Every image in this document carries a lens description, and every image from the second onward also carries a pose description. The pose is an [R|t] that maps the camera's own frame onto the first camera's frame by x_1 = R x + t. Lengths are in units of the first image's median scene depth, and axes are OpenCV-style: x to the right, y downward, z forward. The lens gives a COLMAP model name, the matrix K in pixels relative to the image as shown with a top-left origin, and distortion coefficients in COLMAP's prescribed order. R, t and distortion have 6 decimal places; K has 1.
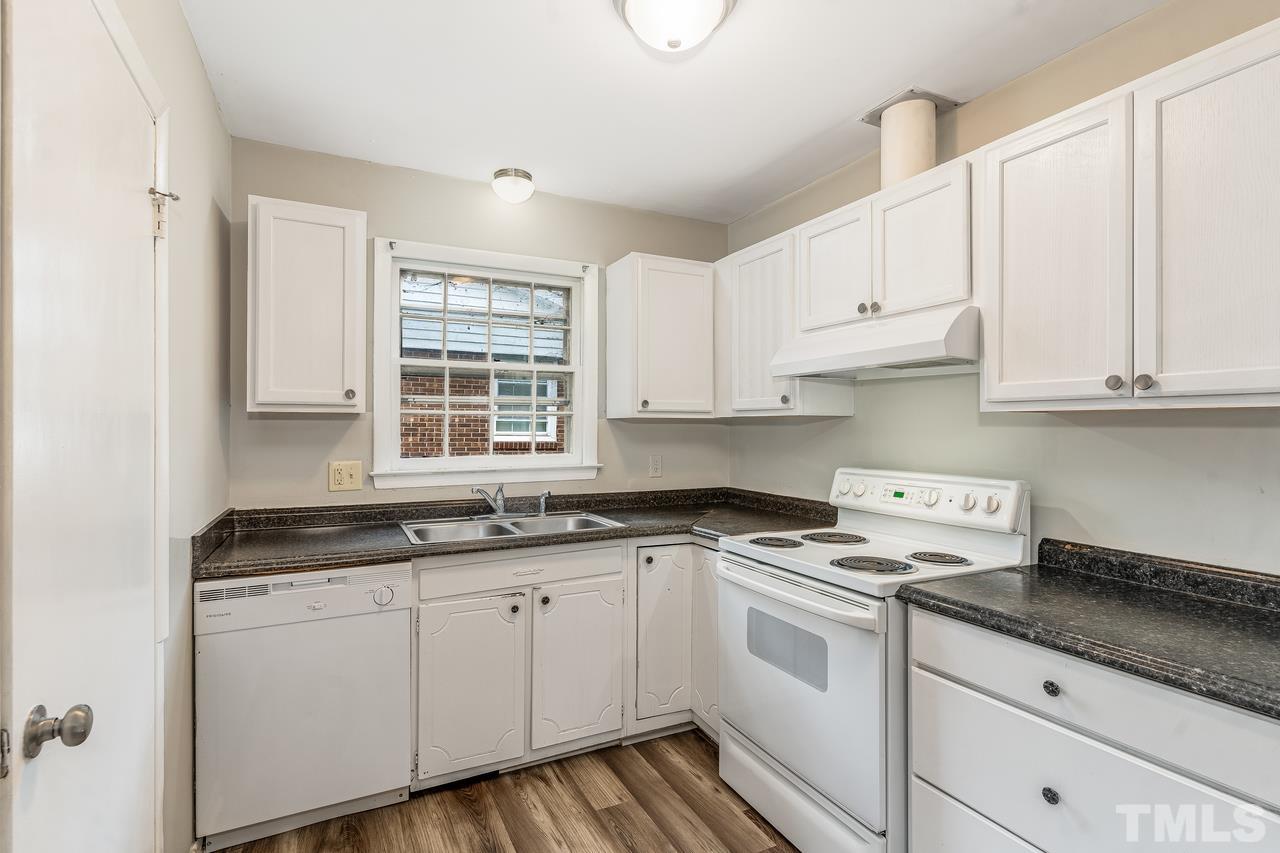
lens RADIAL K [[607.5, 0, 633.3], [0, 607.5, 424.2], [0, 0, 1]] dist [0.002201, 0.000078]
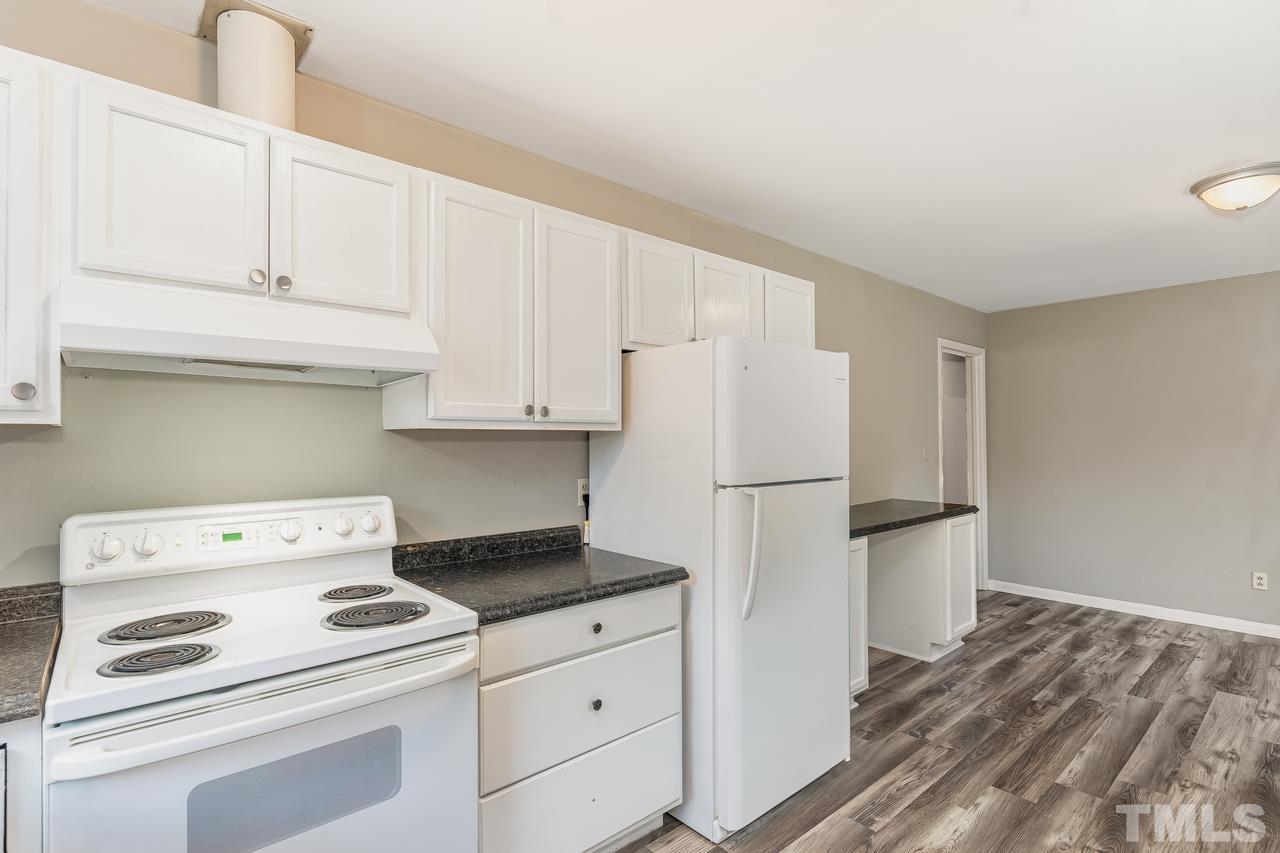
lens RADIAL K [[614.4, 0, 637.0], [0, 614.4, 431.7], [0, 0, 1]] dist [0.004020, 0.000083]
pose [[-0.259704, 0.009221, 0.965644, -0.382185], [-0.000917, 0.999952, -0.009796, -0.003221], [-0.965688, -0.003429, -0.259683, 0.686513]]
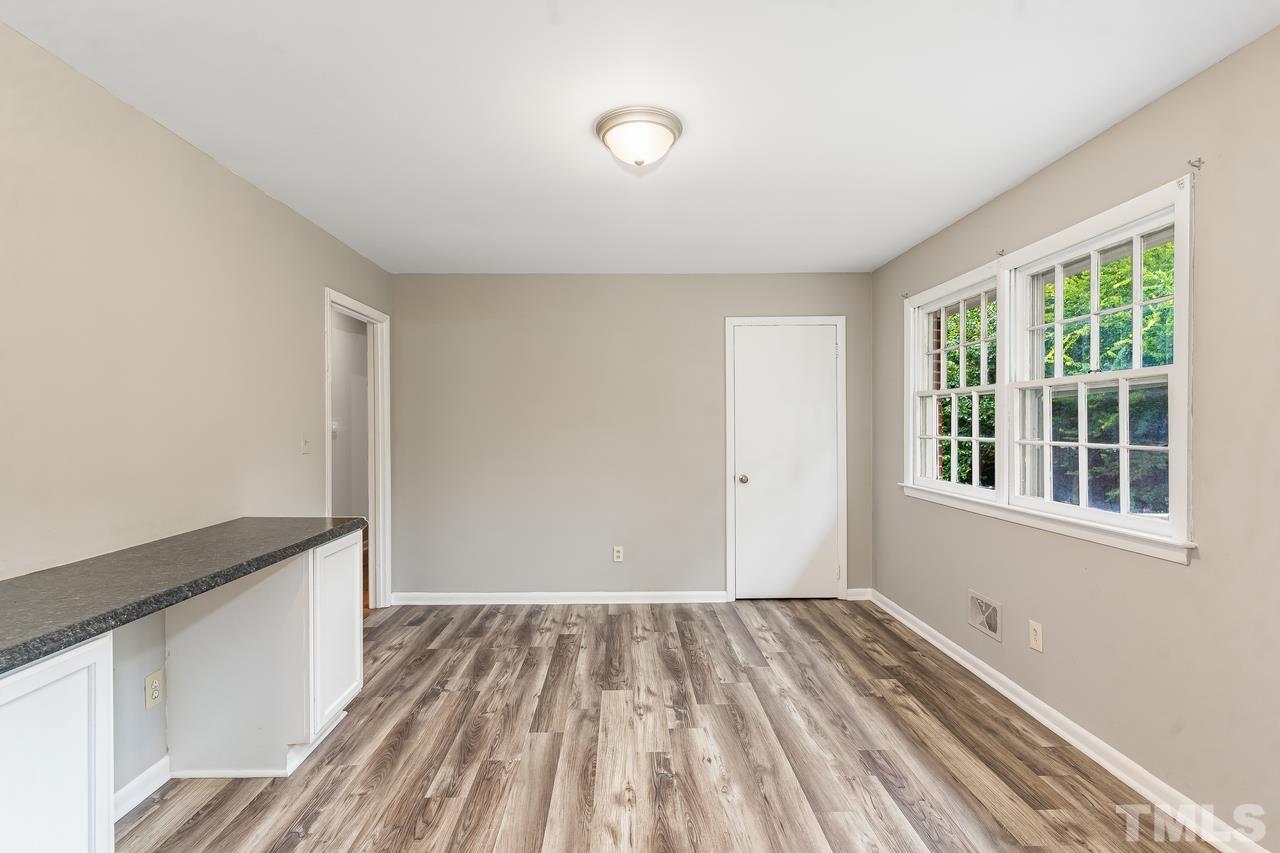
lens RADIAL K [[607.5, 0, 633.3], [0, 607.5, 424.2], [0, 0, 1]] dist [0.002201, 0.000078]
pose [[-0.904379, -0.000463, 0.426729, 0.009917], [-0.001010, 0.999999, -0.001057, -0.004440], [-0.426728, -0.001387, -0.904379, 0.212043]]
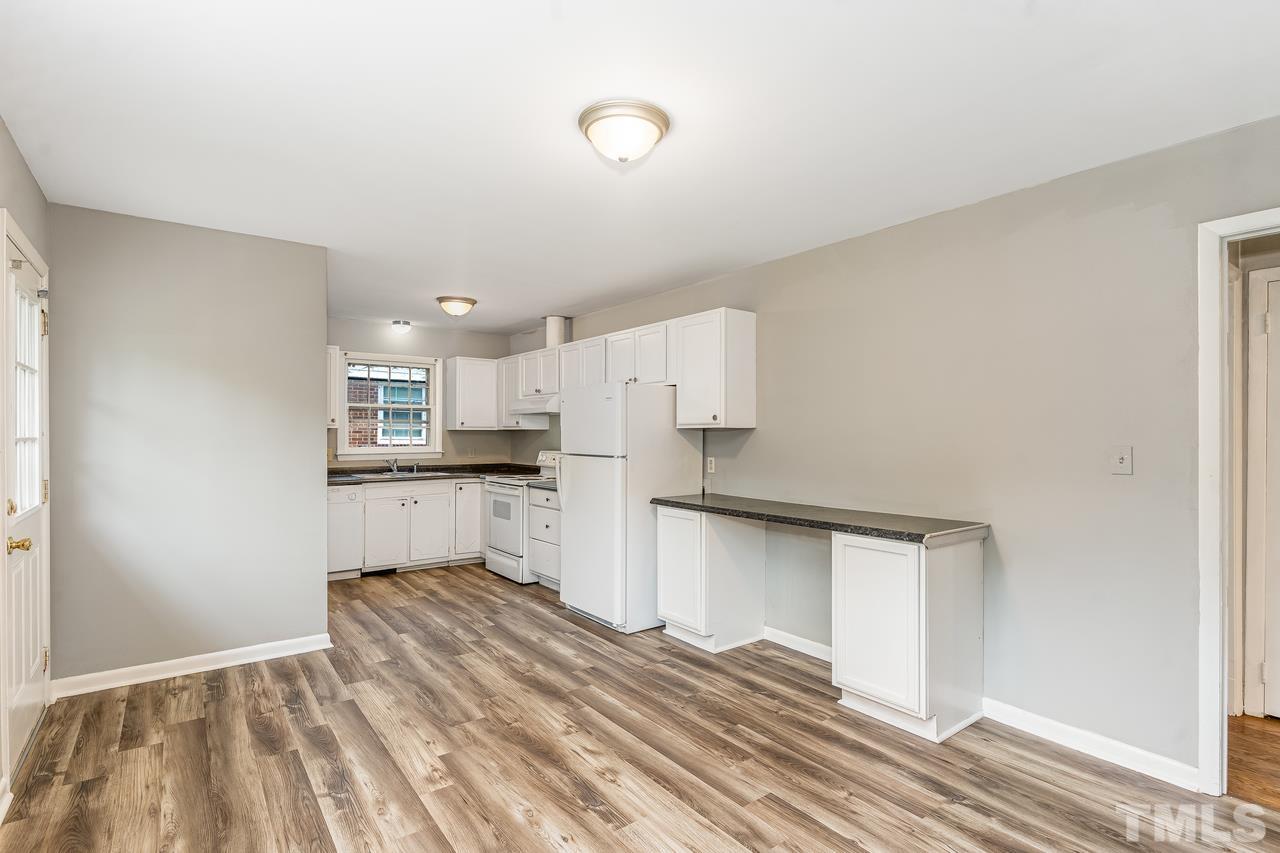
lens RADIAL K [[614.4, 0, 637.0], [0, 614.4, 431.7], [0, 0, 1]] dist [0.004020, 0.000083]
pose [[0.981902, 0.002279, 0.189378, 0.267897], [-0.002672, 0.999995, 0.001819, -0.011884], [-0.189373, -0.002292, 0.981903, -1.651436]]
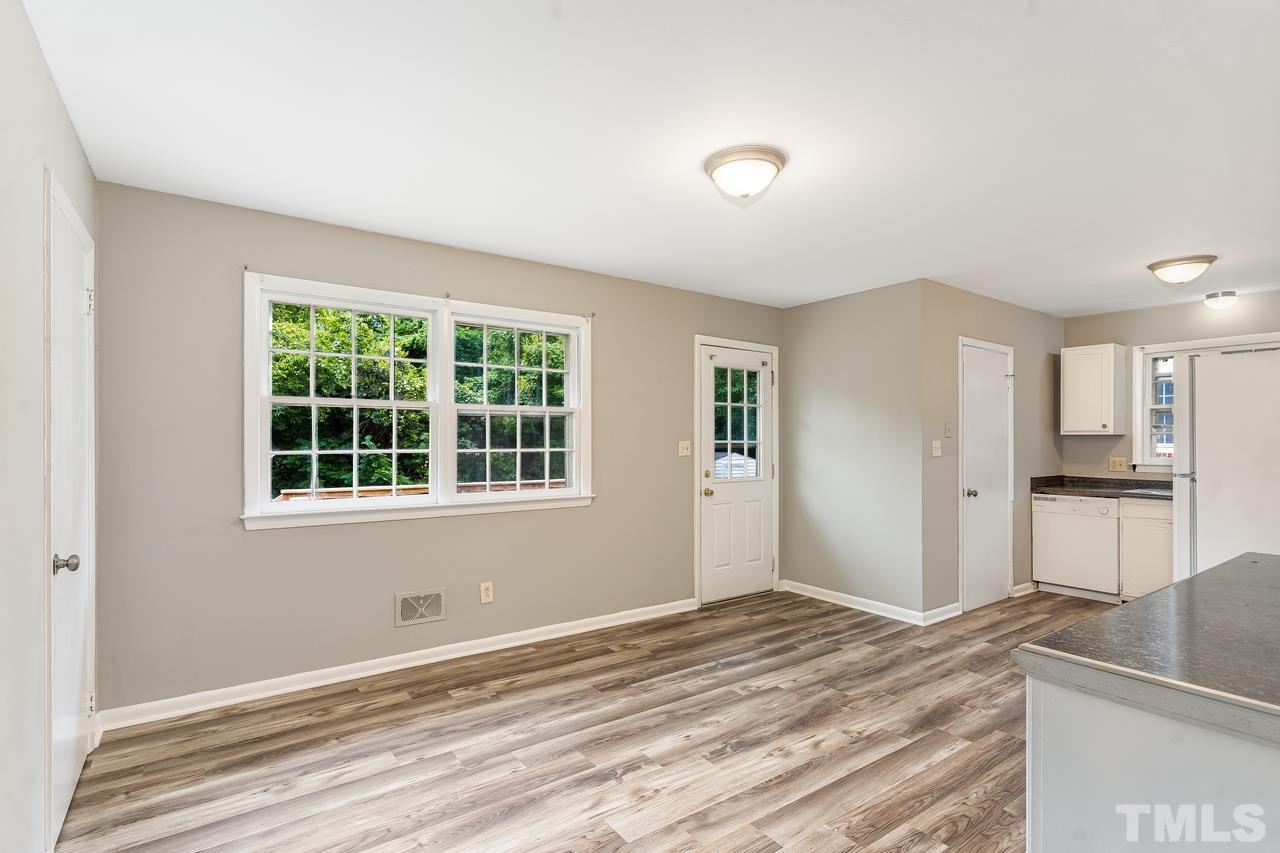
lens RADIAL K [[620.8, 0, 633.2], [0, 620.8, 427.7], [0, 0, 1]] dist [0.003748, 0.000643]
pose [[0.161049, -0.019975, -0.986744, 1.495099], [-0.000262, 0.999794, -0.020282, 0.002718], [0.986946, 0.003525, 0.161011, -1.072494]]
